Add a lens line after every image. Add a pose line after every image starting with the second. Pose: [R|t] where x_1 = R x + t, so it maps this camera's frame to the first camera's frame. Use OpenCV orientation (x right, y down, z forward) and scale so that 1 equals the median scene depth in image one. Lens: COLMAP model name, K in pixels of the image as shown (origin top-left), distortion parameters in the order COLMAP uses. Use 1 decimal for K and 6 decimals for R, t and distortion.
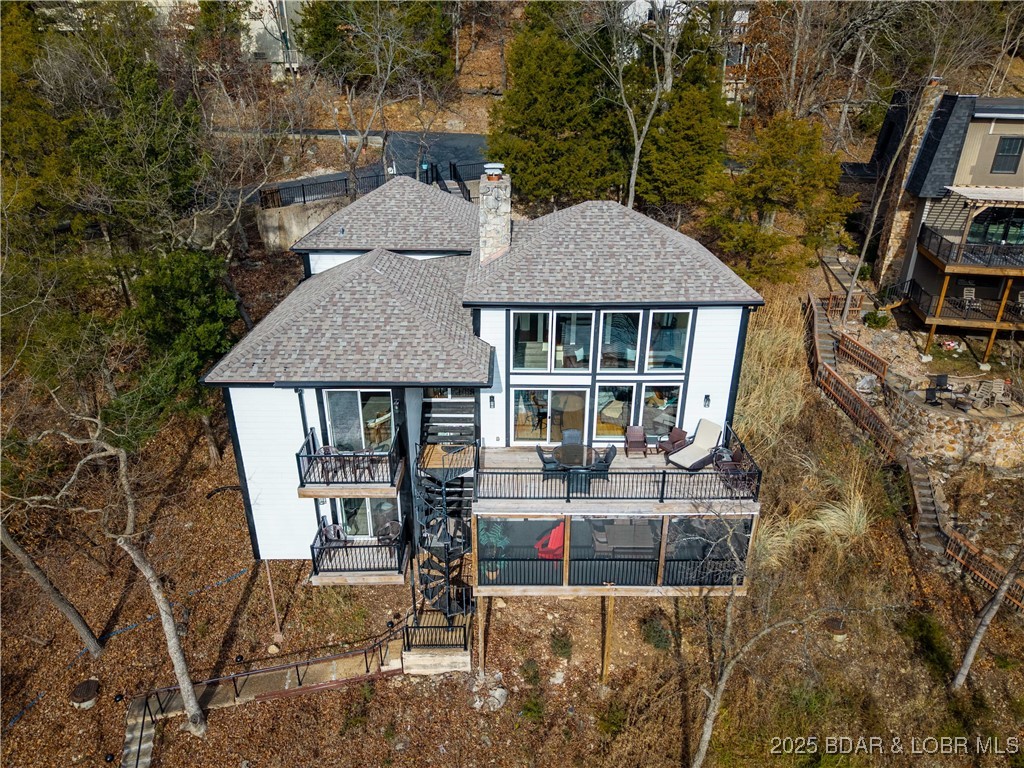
lens RADIAL K [[684.8, 0, 507.3], [0, 684.8, 381.3], [0, 0, 1]] dist [0.027609, -0.033454]
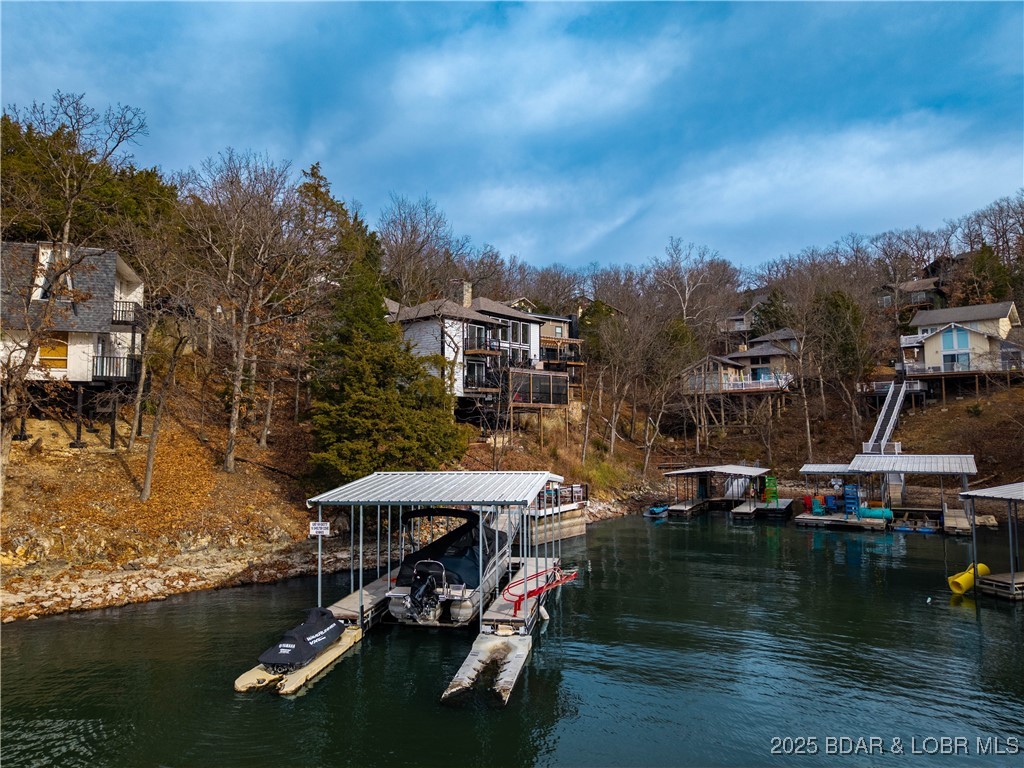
lens RADIAL K [[684.8, 0, 501.6], [0, 684.8, 379.7], [0, 0, 1]] dist [0.027609, -0.033454]
pose [[0.663429, 0.055080, 0.746209, -2.011384], [0.307430, 0.889154, -0.338958, 1.078832], [-0.682164, 0.454282, 0.572957, -0.548866]]
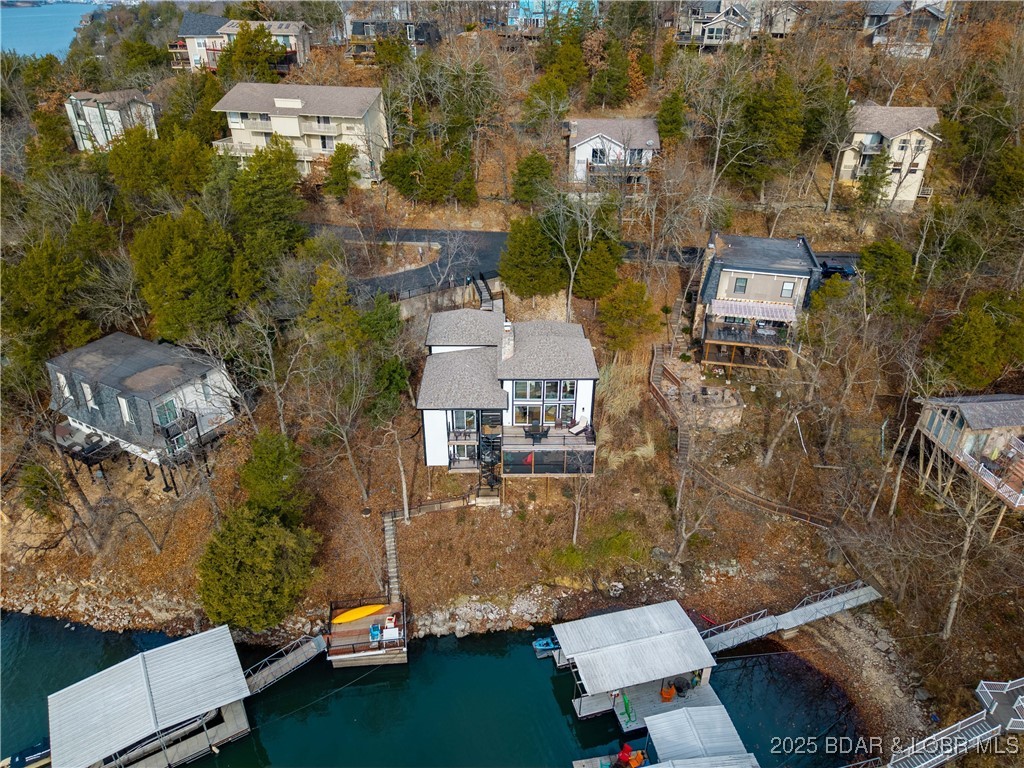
lens RADIAL K [[684.8, 0, 498.6], [0, 684.8, 372.5], [0, 0, 1]] dist [0.027609, -0.033454]
pose [[0.999993, -0.003693, -0.000306, -0.056349], [0.003705, 0.996446, 0.084156, -0.362563], [-0.000006, -0.084156, 0.996453, -1.790954]]
